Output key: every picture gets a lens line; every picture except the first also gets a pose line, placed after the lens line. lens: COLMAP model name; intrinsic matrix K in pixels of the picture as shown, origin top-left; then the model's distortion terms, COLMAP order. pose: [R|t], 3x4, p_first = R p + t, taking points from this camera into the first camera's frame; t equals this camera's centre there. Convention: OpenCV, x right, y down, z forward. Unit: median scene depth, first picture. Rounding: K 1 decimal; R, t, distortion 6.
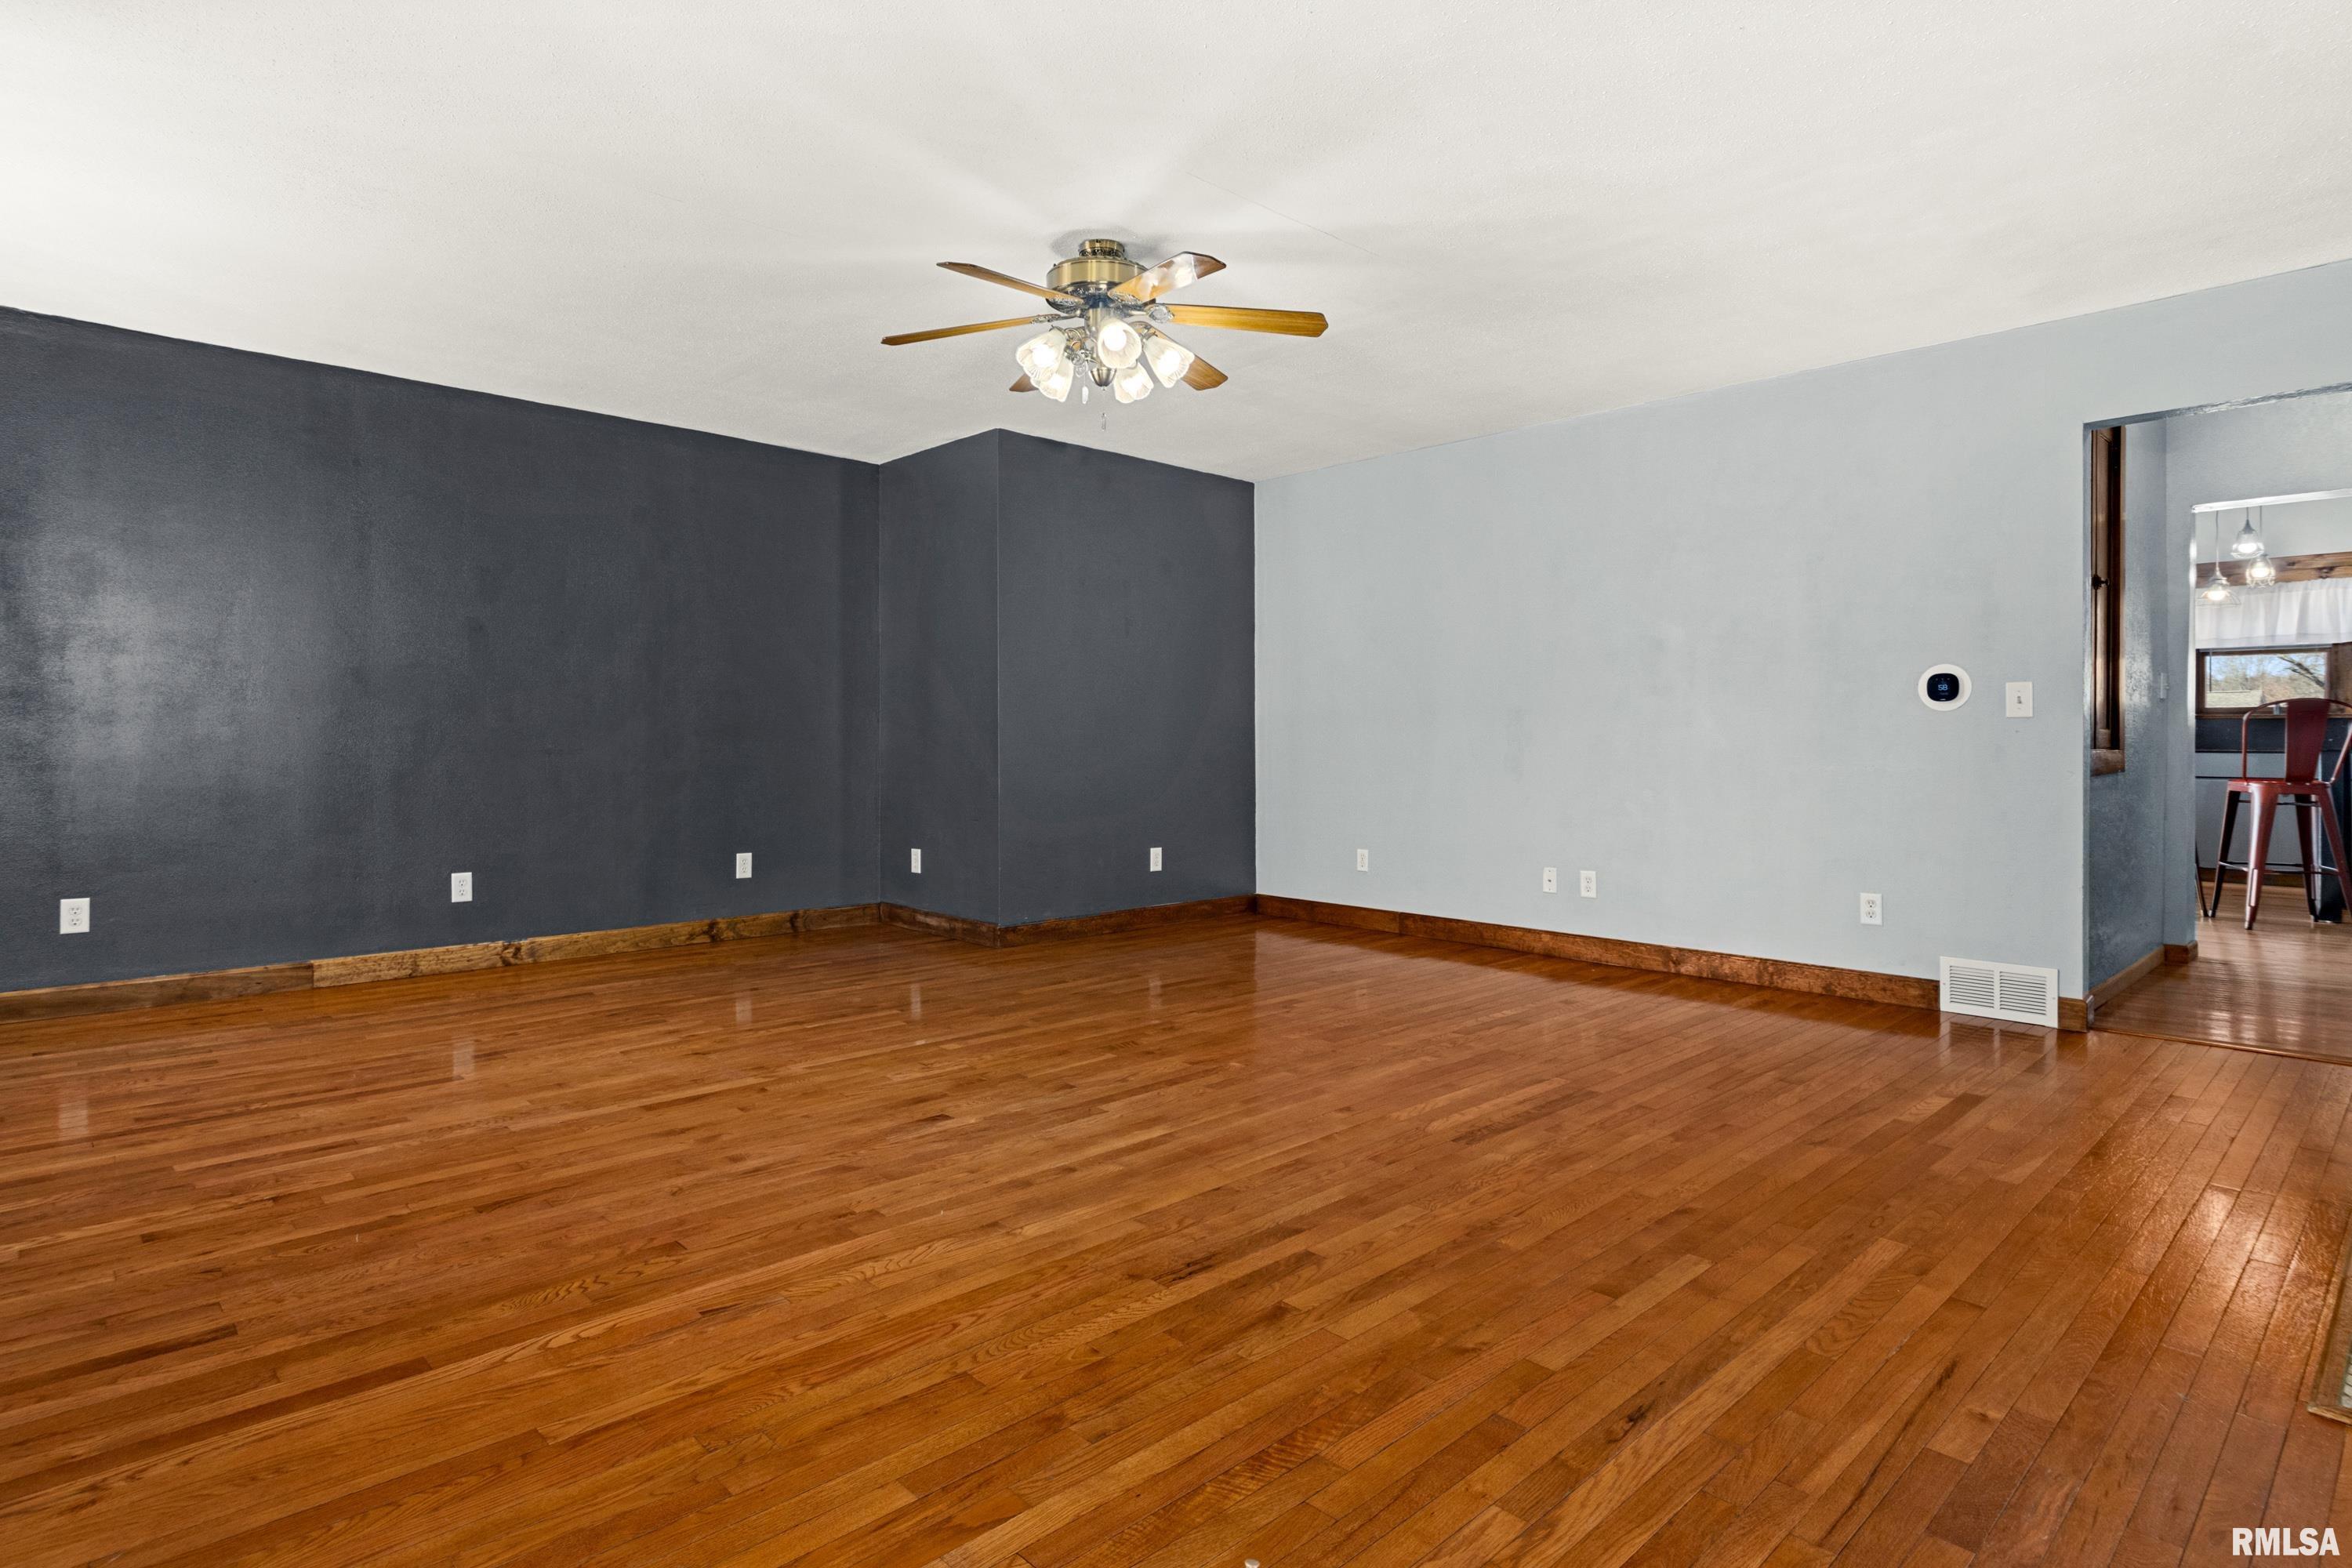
lens RADIAL K [[1238.1, 0, 1156.9], [0, 1238.1, 734.2], [0, 0, 1]] dist [0.000422, 0.000005]
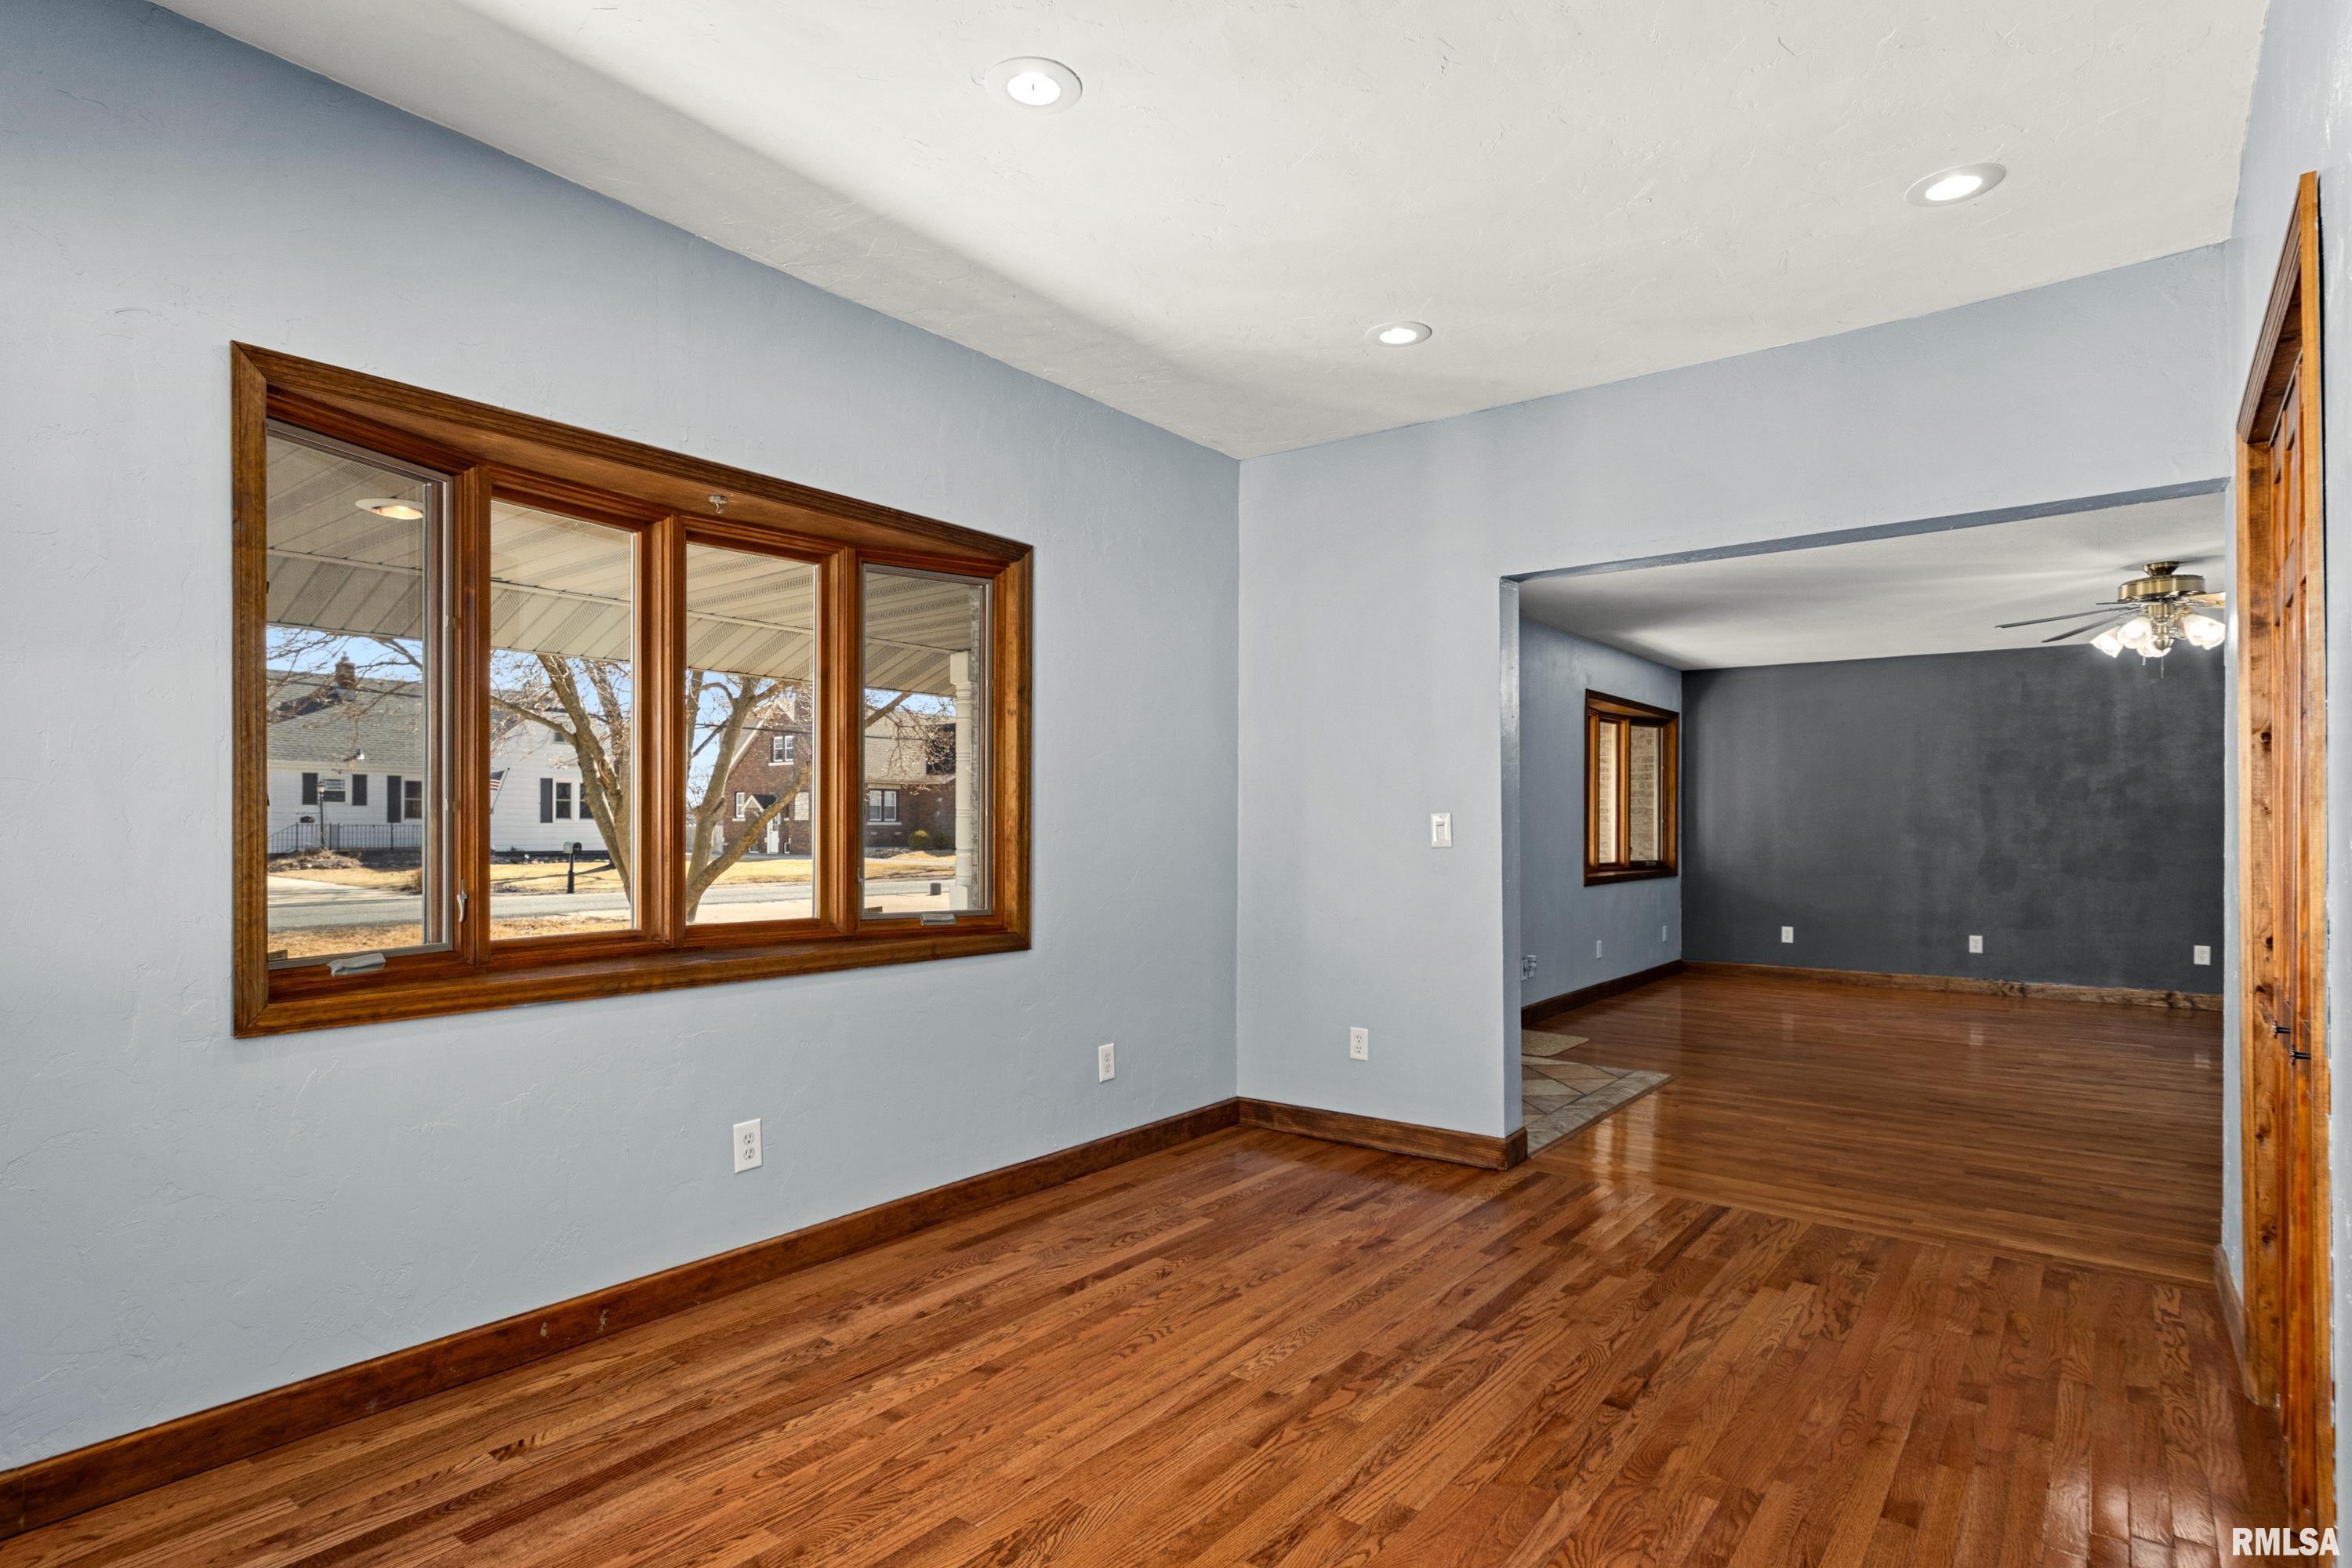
lens RADIAL K [[1232.0, 0, 1153.2], [0, 1232.0, 828.0], [0, 0, 1]] dist [-0.001967, -0.000455]
pose [[0.152410, 0.001790, -0.988316, 1.143442], [0.000072, 0.999998, 0.001822, -0.047940], [0.988317, -0.000348, 0.152410, -0.458580]]
